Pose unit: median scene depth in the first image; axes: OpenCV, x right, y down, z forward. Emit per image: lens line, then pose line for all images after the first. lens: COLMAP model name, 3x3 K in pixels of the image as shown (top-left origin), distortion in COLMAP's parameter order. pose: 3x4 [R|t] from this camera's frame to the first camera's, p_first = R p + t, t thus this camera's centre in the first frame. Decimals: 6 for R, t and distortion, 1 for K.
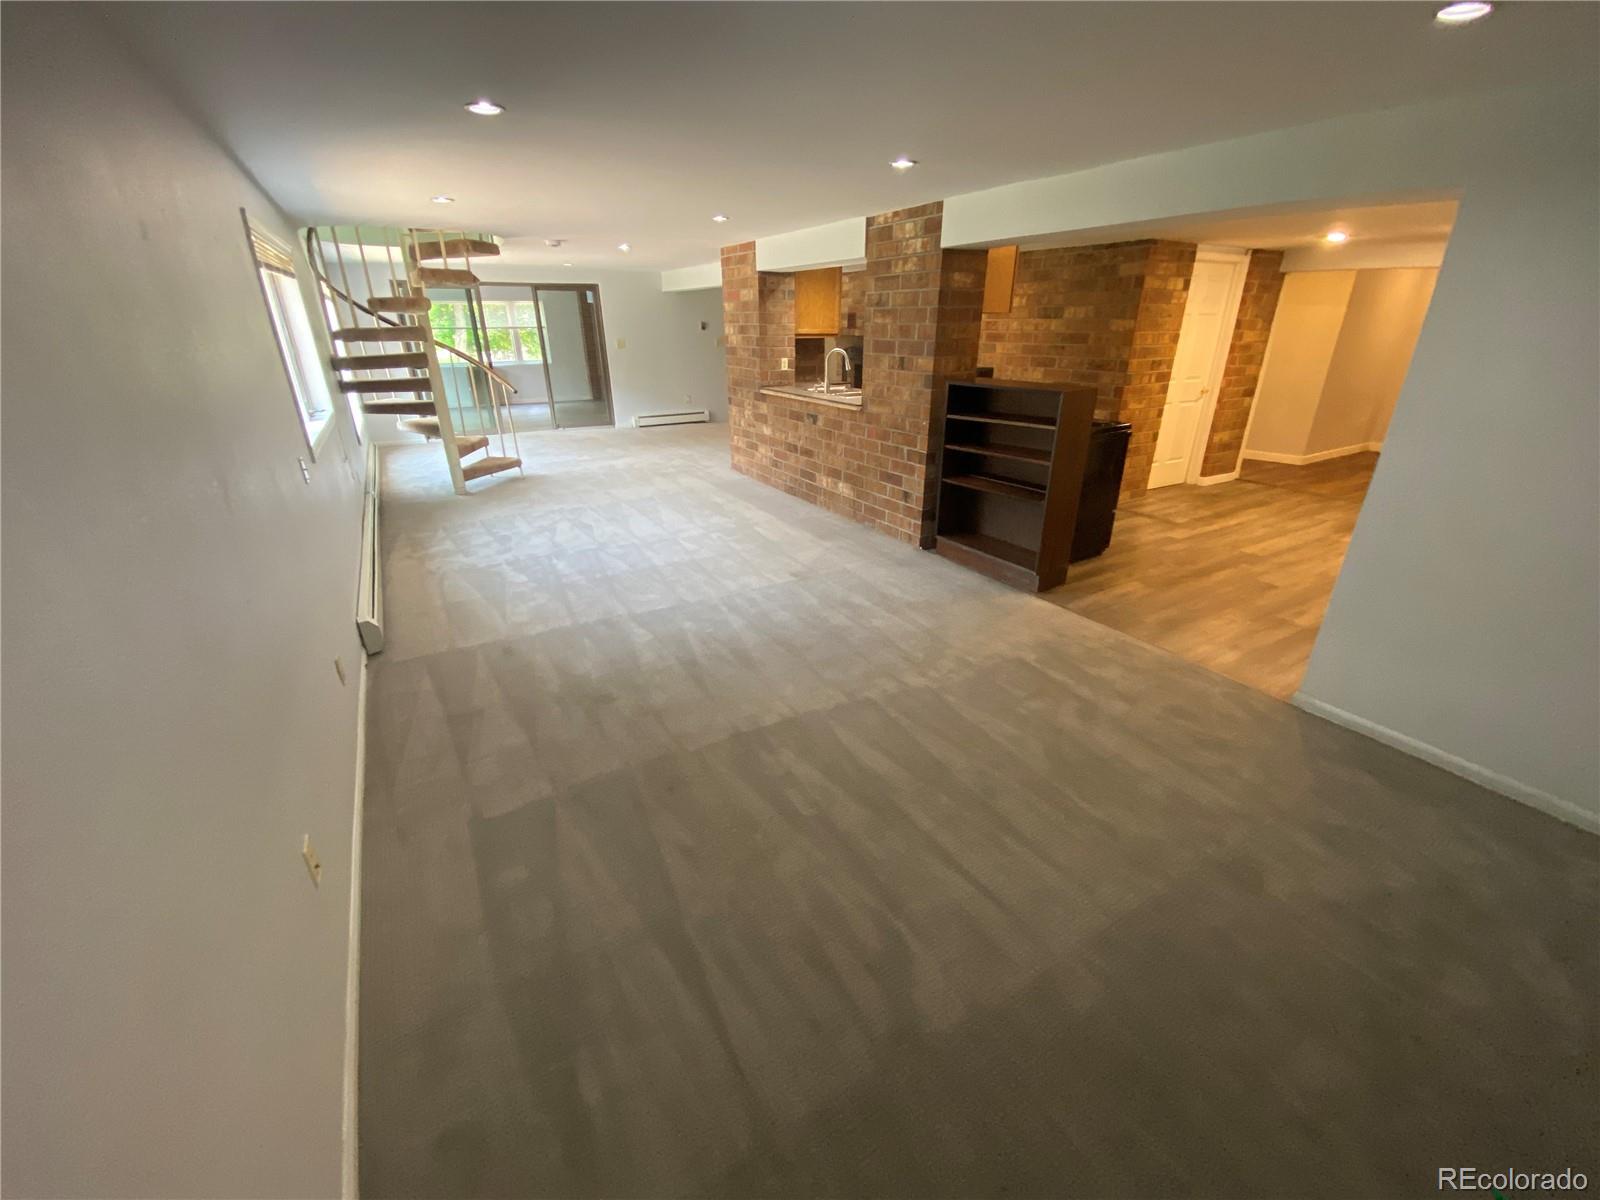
lens RADIAL K [[650.9, 0, 791.9], [0, 650.9, 607.4], [0, 0, 1]] dist [-0.023299, -0.003463]
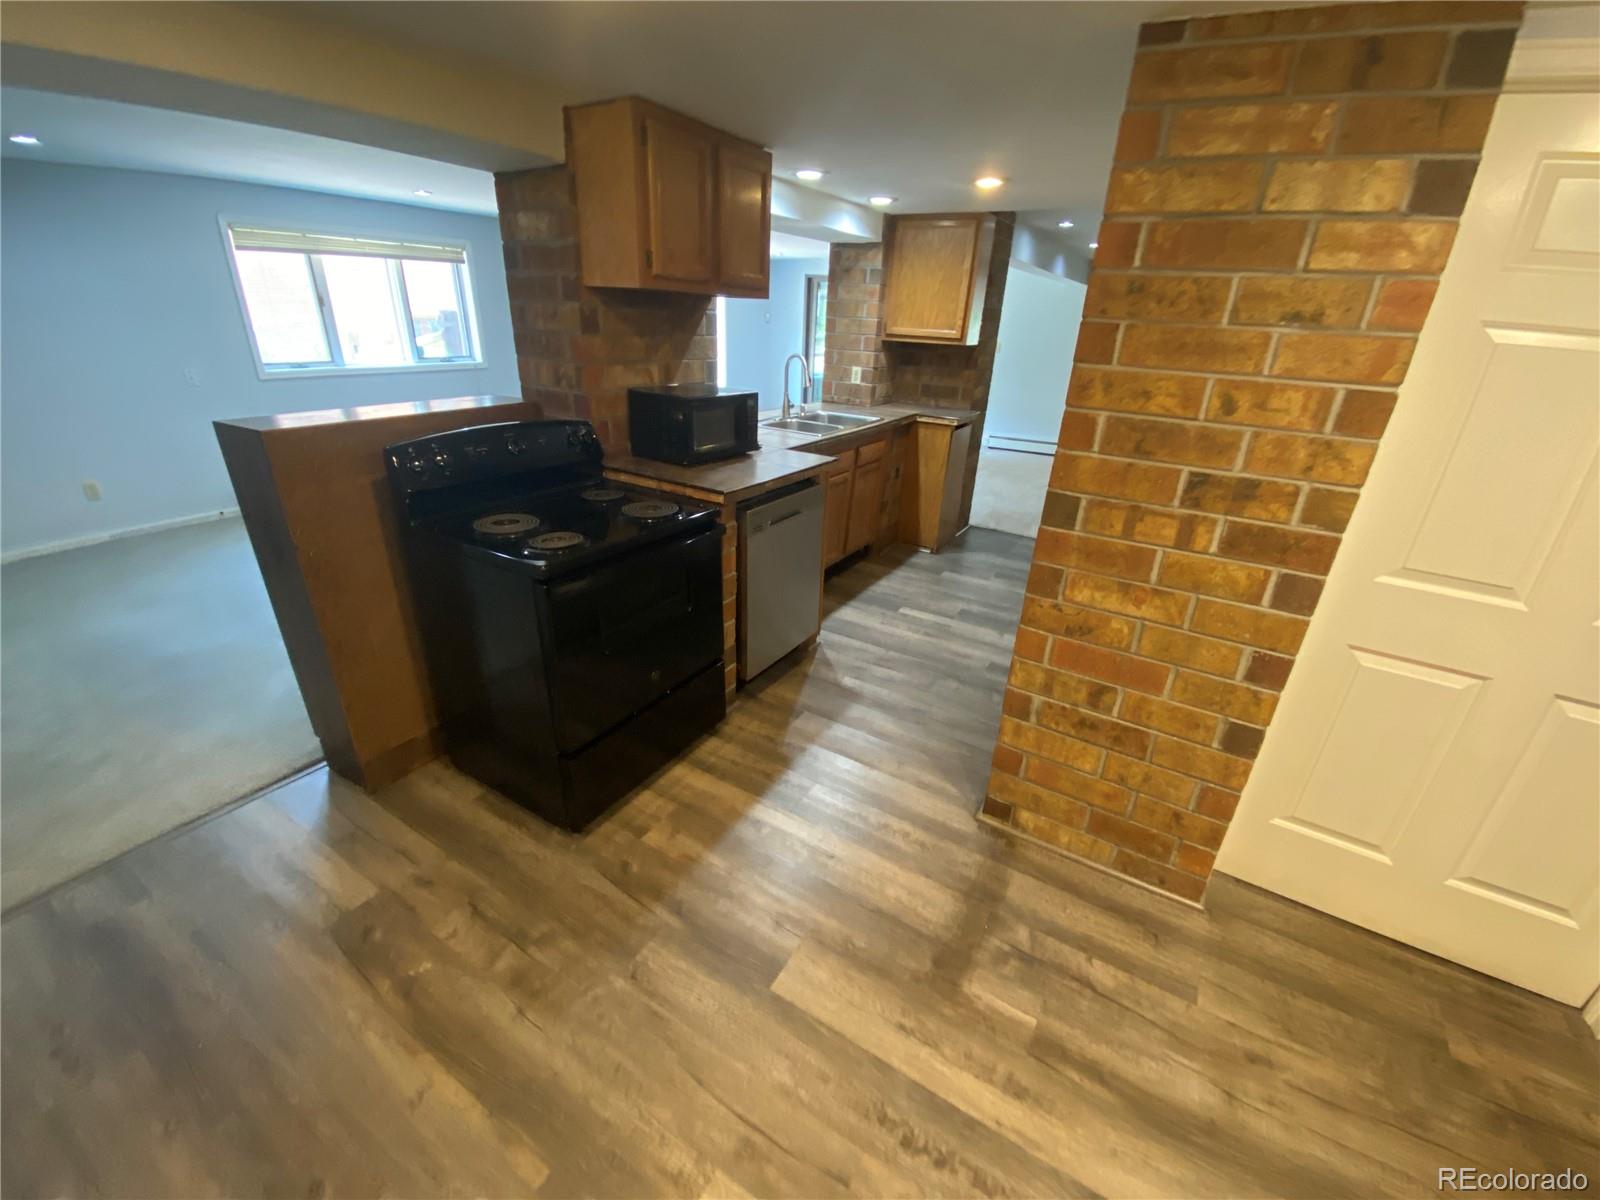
lens RADIAL K [[650.9, 0, 802.1], [0, 650.9, 599.7], [0, 0, 1]] dist [-0.023299, -0.003463]
pose [[0.477882, 0.383311, -0.790381, 0.704795], [-0.400992, 0.895744, 0.191960, -0.311771], [0.781559, 0.225202, 0.581764, 0.697169]]
